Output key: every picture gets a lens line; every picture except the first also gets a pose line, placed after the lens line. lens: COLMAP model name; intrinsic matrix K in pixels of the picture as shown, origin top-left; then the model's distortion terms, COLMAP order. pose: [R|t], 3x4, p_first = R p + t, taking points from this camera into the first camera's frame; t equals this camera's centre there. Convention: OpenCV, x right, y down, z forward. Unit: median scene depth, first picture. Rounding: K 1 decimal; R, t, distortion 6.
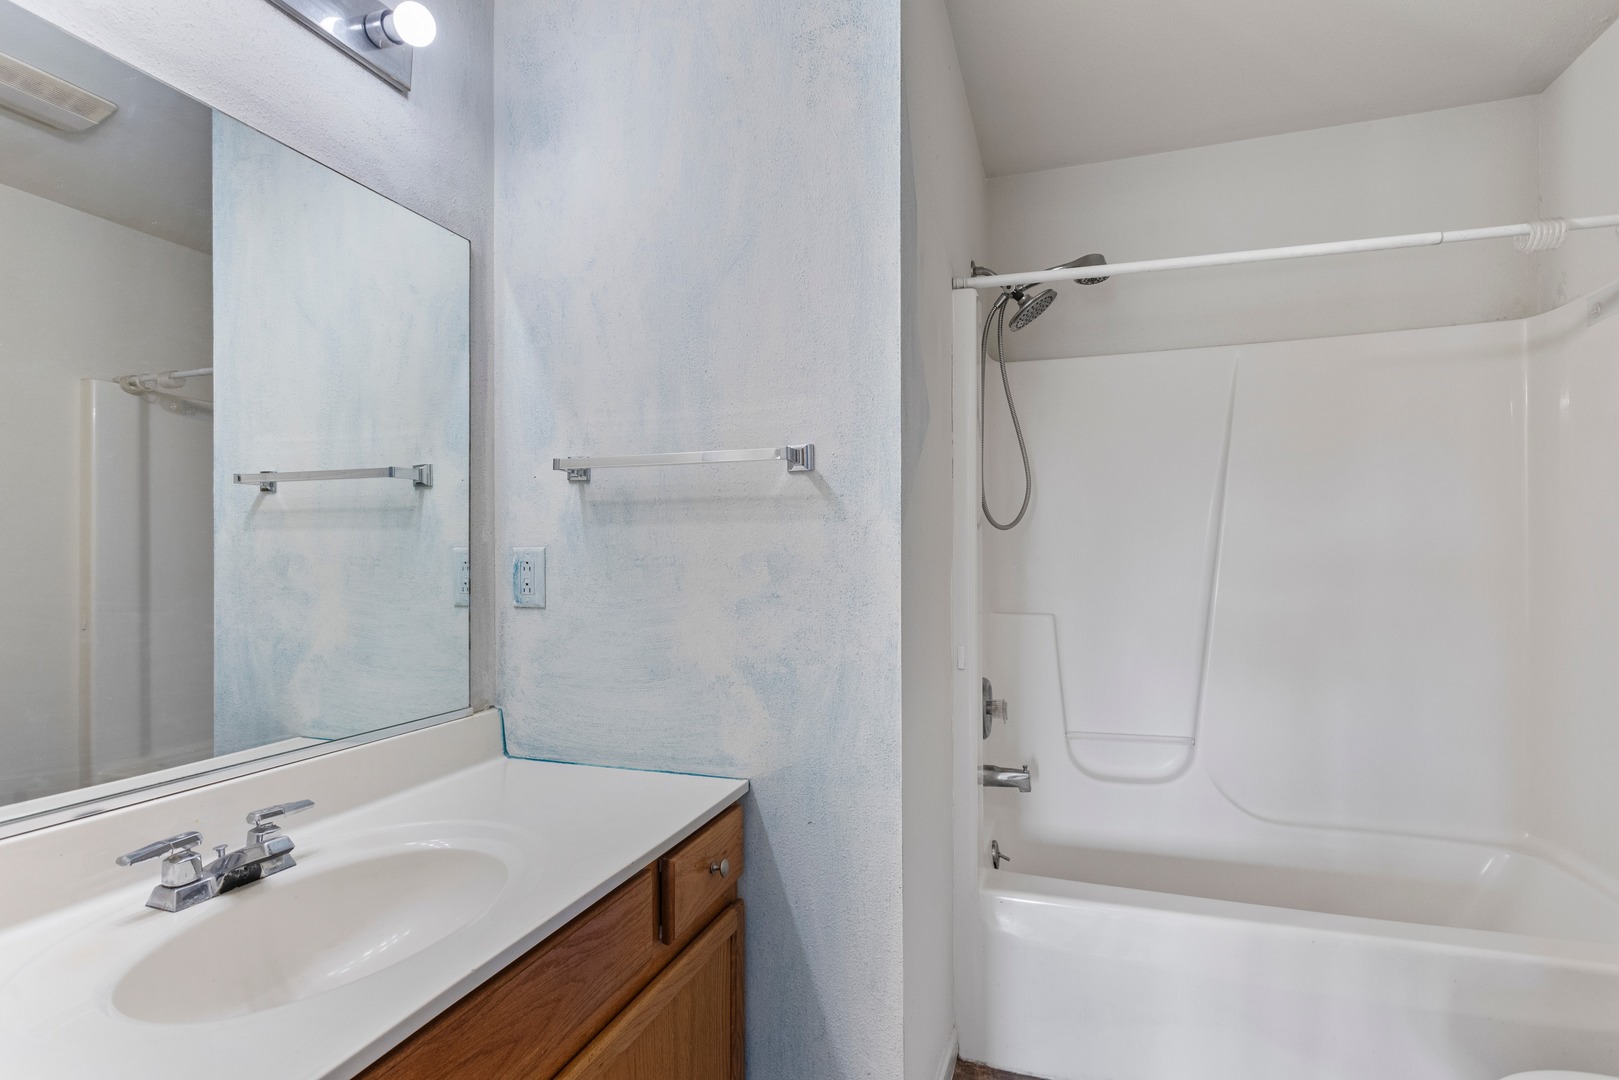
lens RADIAL K [[787.1, 0, 805.8], [0, 787.1, 561.2], [0, 0, 1]] dist [0.004937, 0.000875]
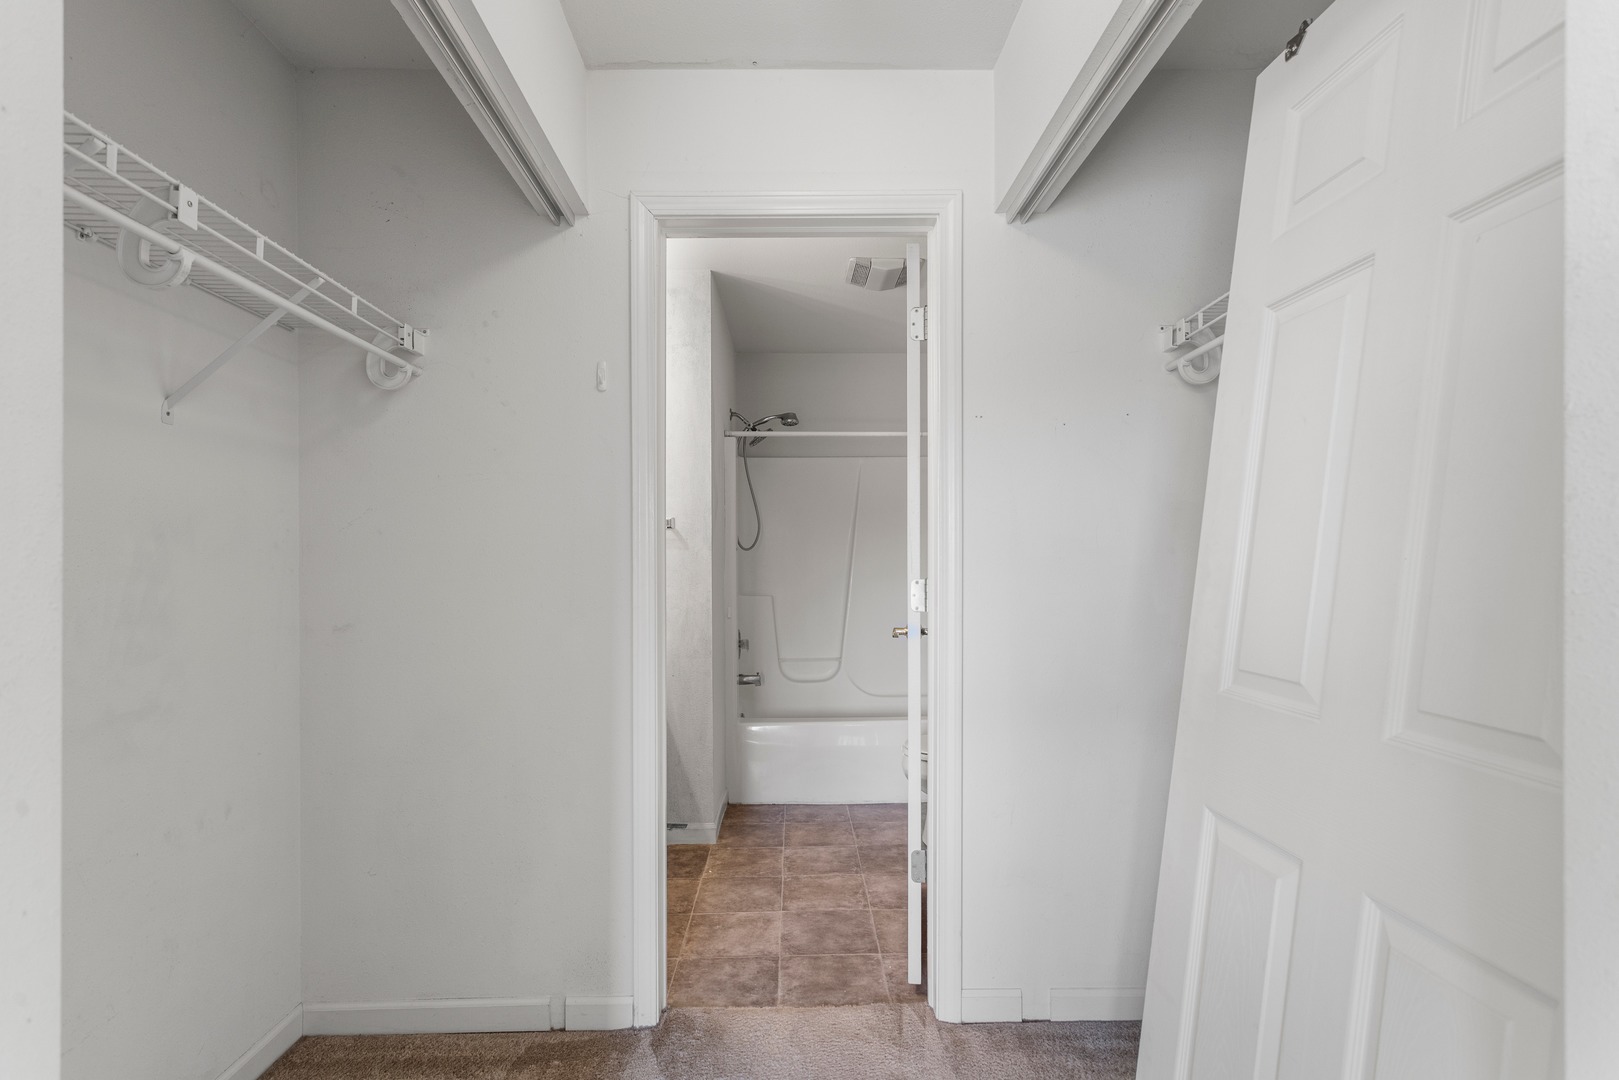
lens RADIAL K [[787.1, 0, 805.8], [0, 787.1, 561.2], [0, 0, 1]] dist [0.004937, 0.000875]
pose [[0.942441, 0.001312, 0.334369, -0.256933], [0.003048, 0.999917, -0.012515, 0.009576], [-0.334358, 0.012814, 0.942359, -0.858939]]
